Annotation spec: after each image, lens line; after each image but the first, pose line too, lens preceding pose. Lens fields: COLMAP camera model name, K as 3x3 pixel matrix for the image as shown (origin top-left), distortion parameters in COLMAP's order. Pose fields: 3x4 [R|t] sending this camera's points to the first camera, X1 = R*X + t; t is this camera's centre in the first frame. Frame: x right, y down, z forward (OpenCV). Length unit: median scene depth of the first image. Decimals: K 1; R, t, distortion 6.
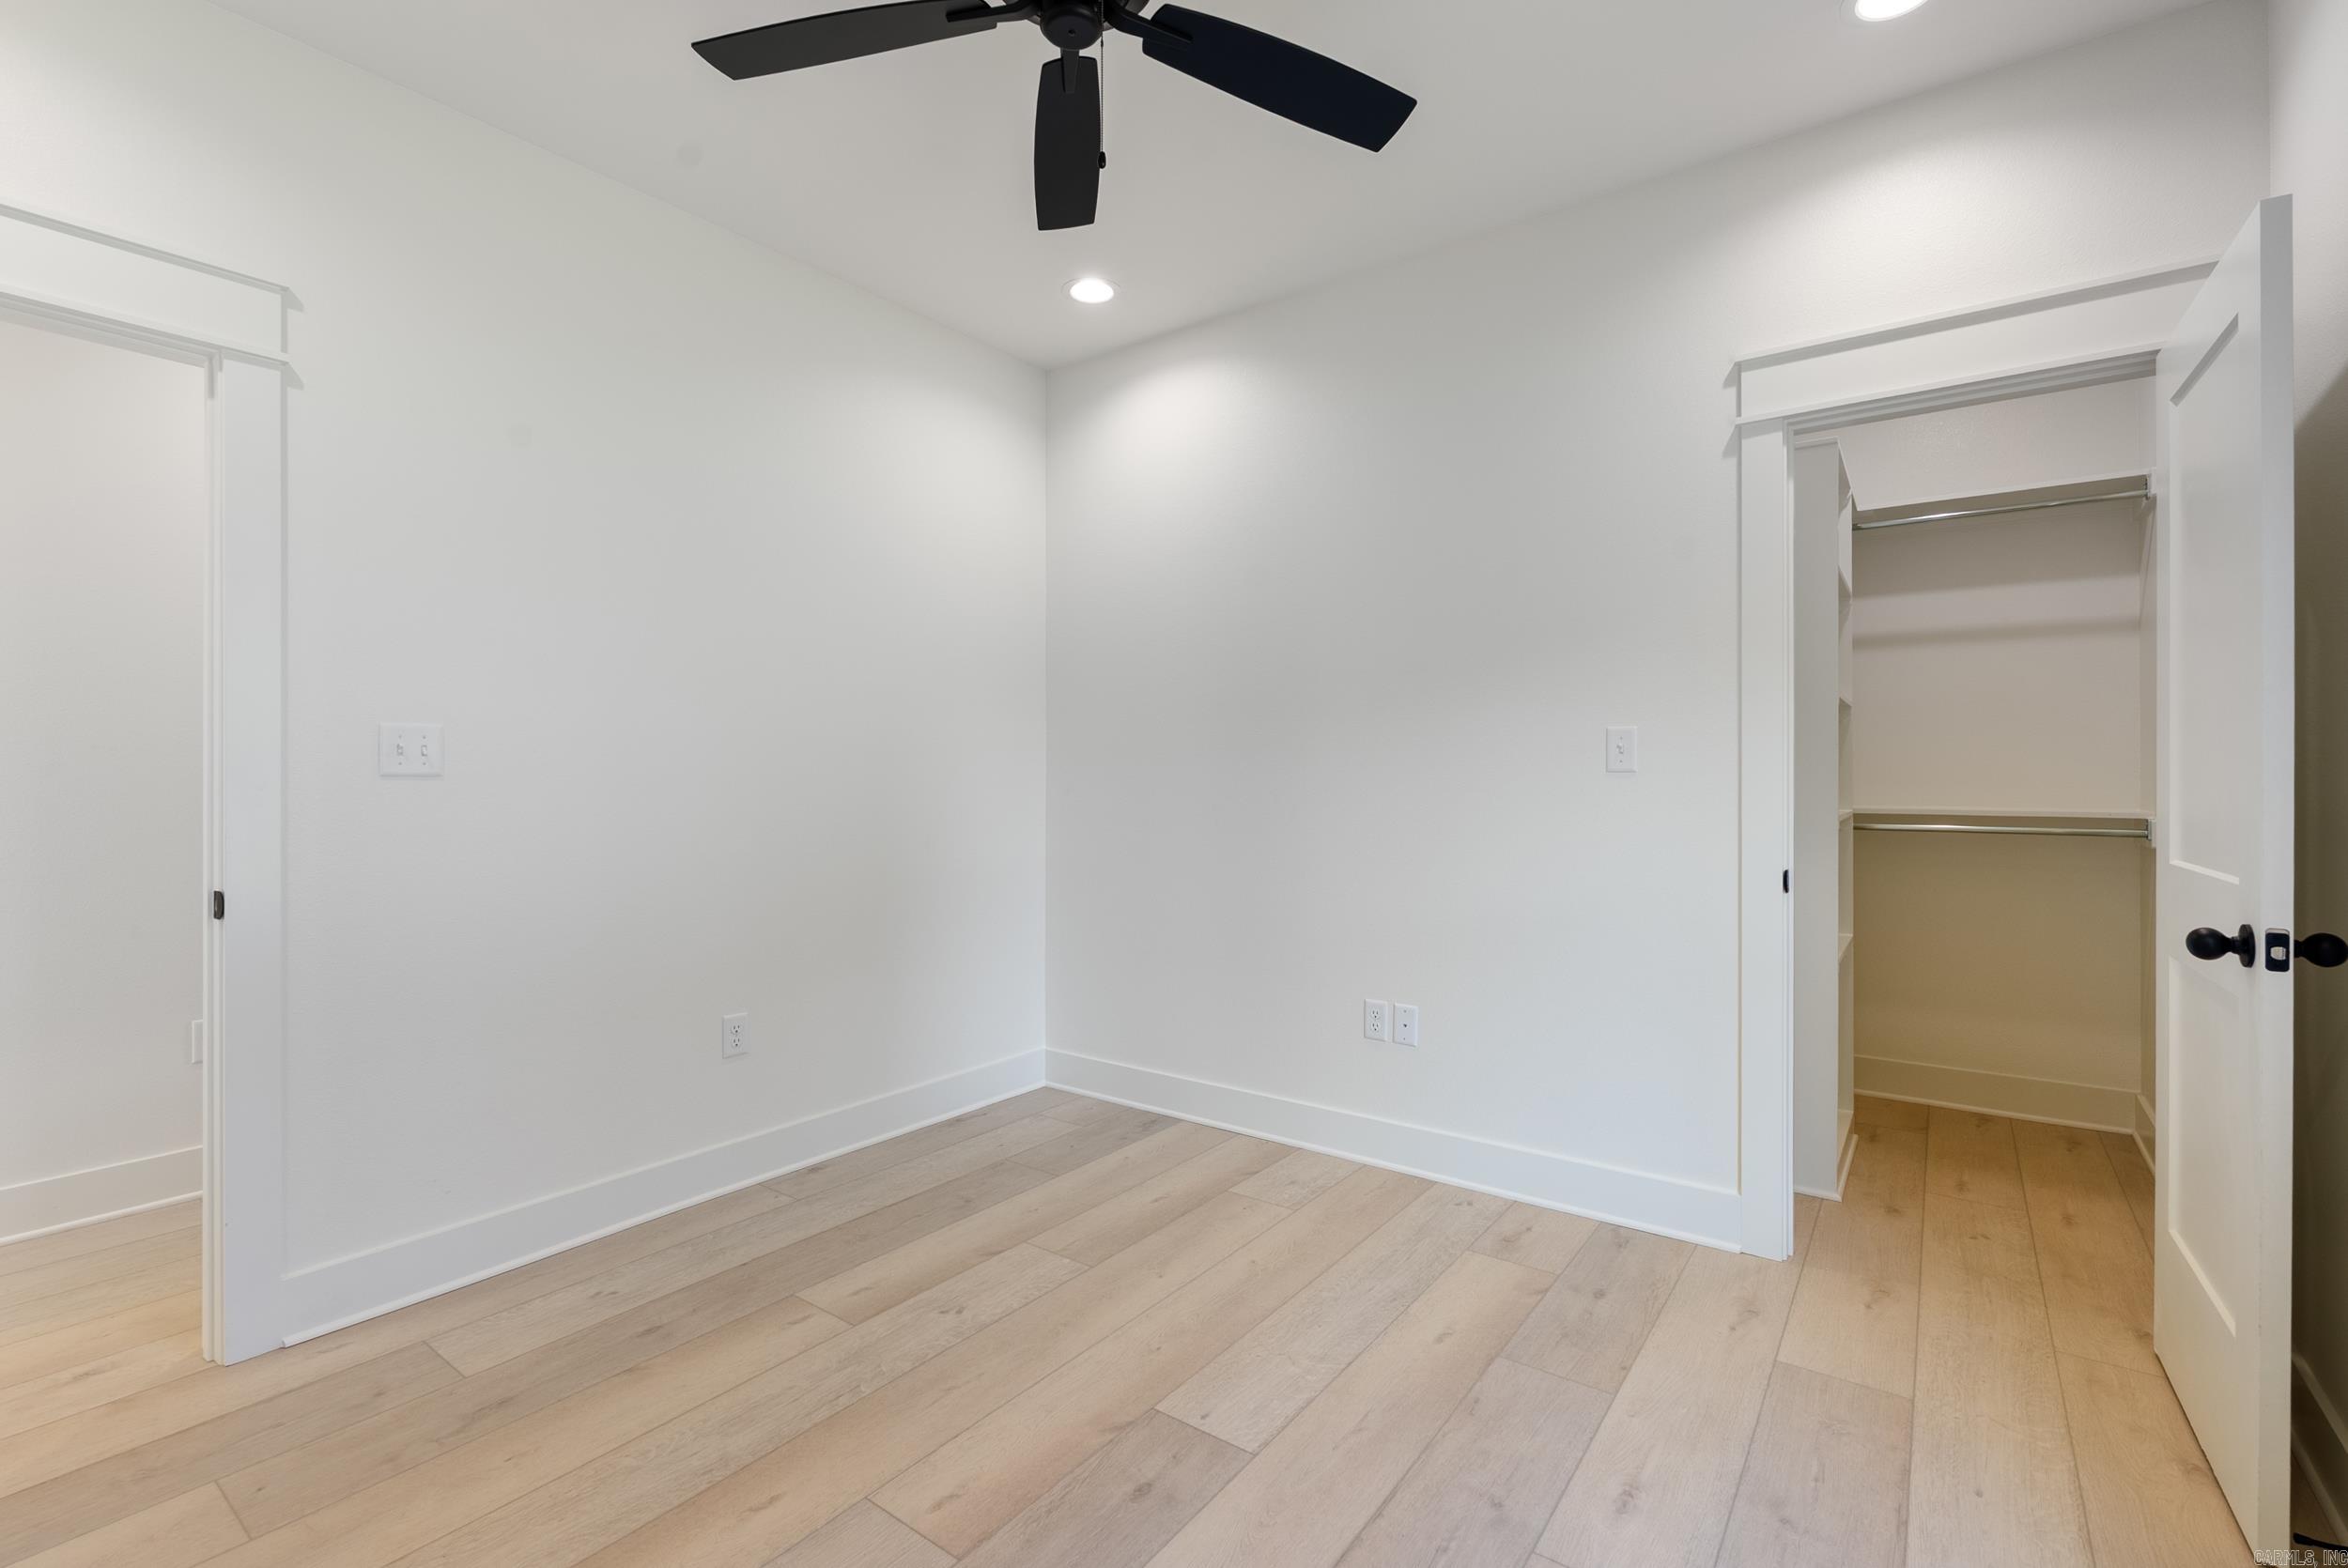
lens RADIAL K [[1055.3, 0, 1174.2], [0, 1055.3, 775.5], [0, 0, 1]] dist [-0.005855, 0.000523]
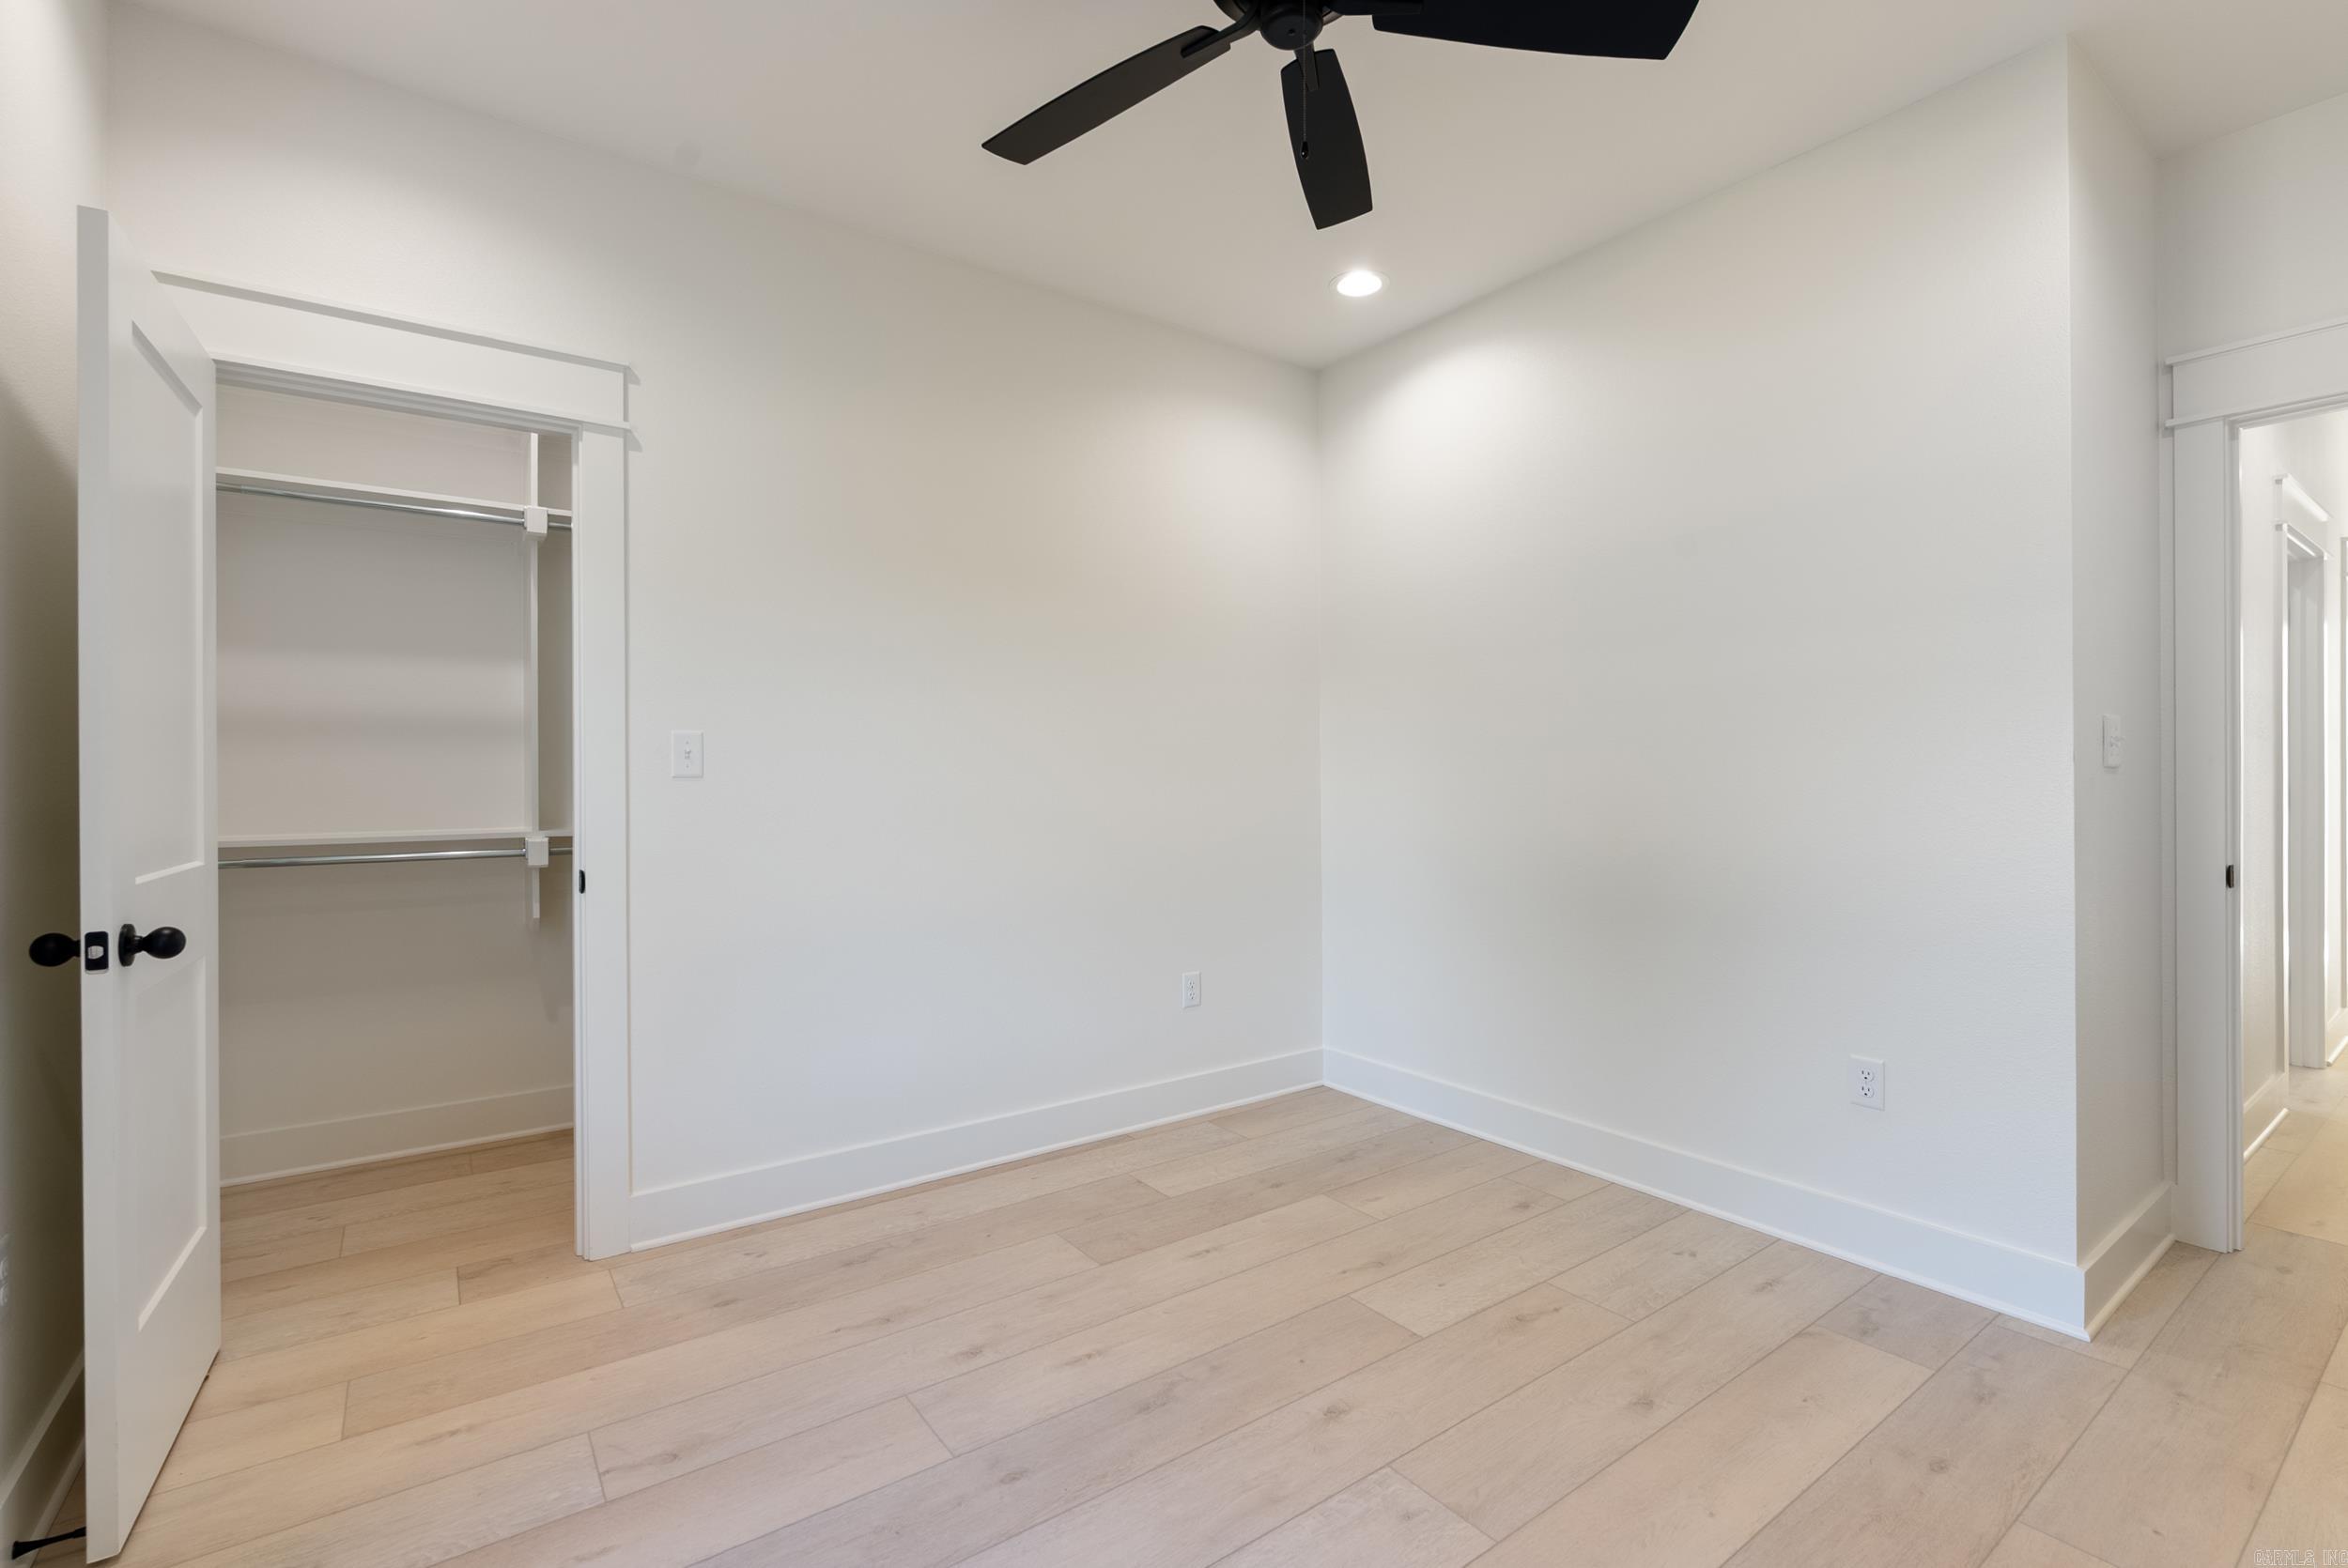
lens RADIAL K [[984.7, 0, 1171.5], [0, 984.7, 779.8], [0, 0, 1]] dist [-0.002308, -0.000257]
pose [[0.945345, 0.005150, -0.326030, 0.102651], [-0.004534, 0.999986, 0.002650, -0.001192], [0.326039, -0.001027, 0.945356, 0.141938]]
